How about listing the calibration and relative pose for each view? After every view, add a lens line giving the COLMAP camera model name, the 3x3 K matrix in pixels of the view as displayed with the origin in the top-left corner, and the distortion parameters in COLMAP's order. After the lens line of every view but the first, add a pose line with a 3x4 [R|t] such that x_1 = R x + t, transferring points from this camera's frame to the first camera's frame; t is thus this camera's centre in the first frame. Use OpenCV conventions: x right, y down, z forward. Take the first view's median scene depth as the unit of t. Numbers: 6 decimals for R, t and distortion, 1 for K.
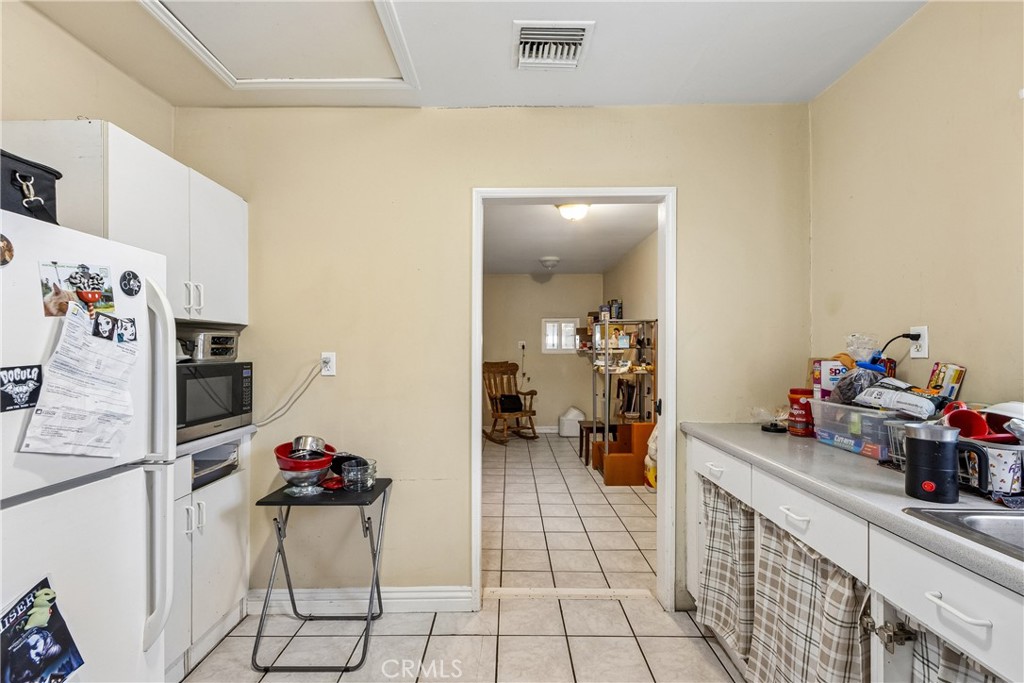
lens RADIAL K [[464.9, 0, 500.3], [0, 464.9, 348.8], [0, 0, 1]] dist [0.002419, 0.000459]
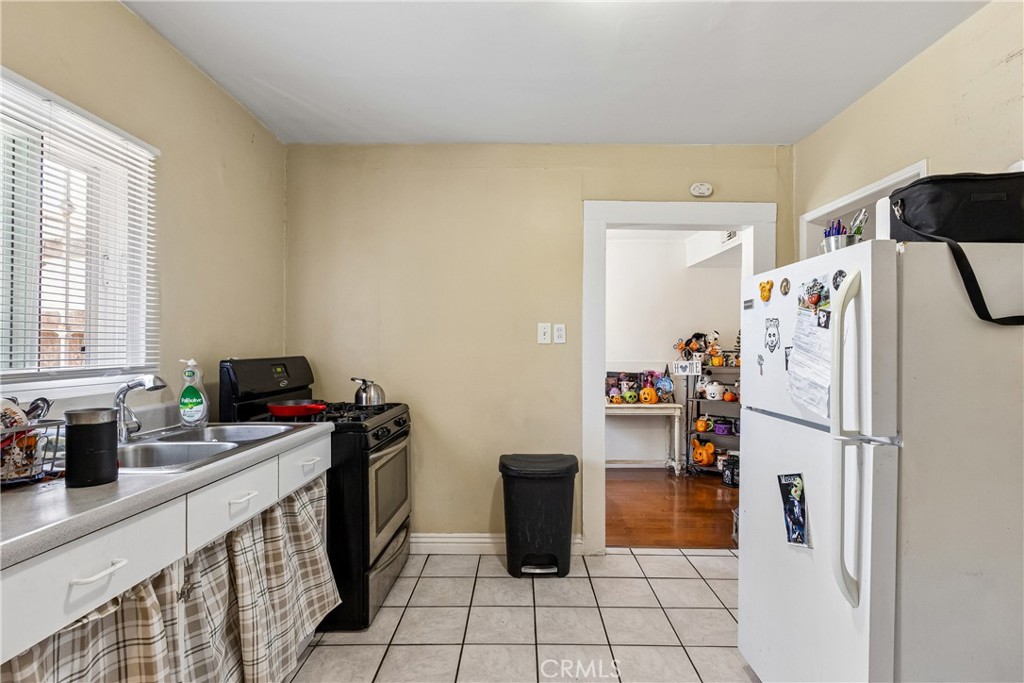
lens RADIAL K [[472.4, 0, 516.8], [0, 472.4, 348.8], [0, 0, 1]] dist [0.000714, -0.000126]
pose [[-0.999995, -0.003135, 0.000017, 0.024120], [-0.003135, 0.999995, -0.000122, 0.023946], [-0.000017, -0.000122, -1.000000, 1.351865]]
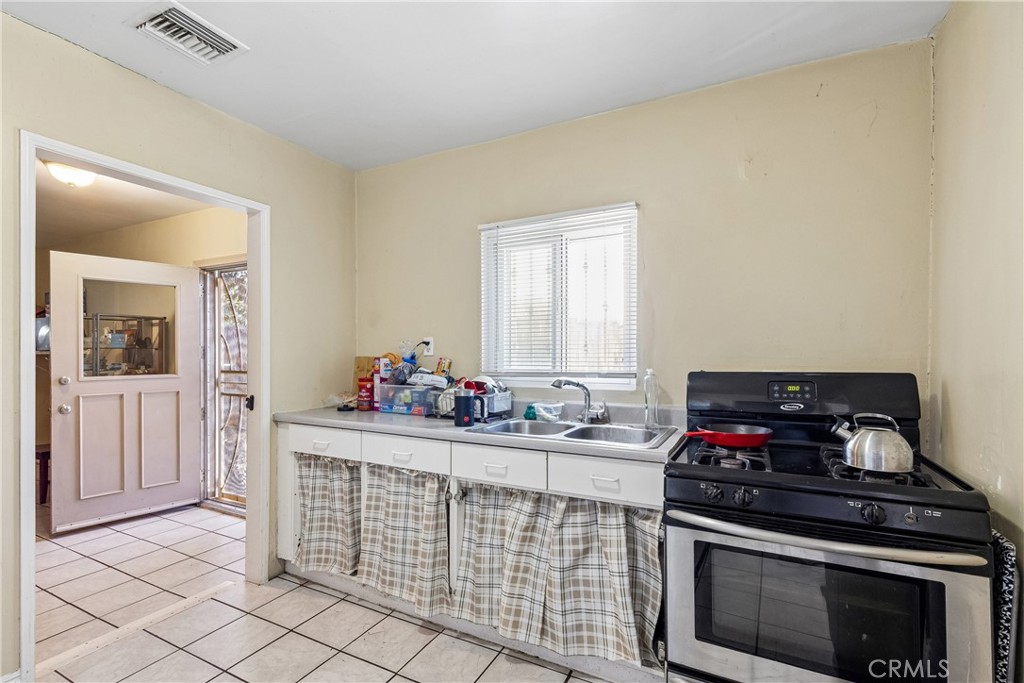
lens RADIAL K [[464.9, 0, 500.3], [0, 464.9, 348.8], [0, 0, 1]] dist [0.002419, 0.000459]
pose [[0.451066, 0.008779, 0.892448, -0.524850], [-0.005761, 0.999959, -0.006925, 0.004617], [-0.892472, -0.002017, 0.451098, -0.019006]]
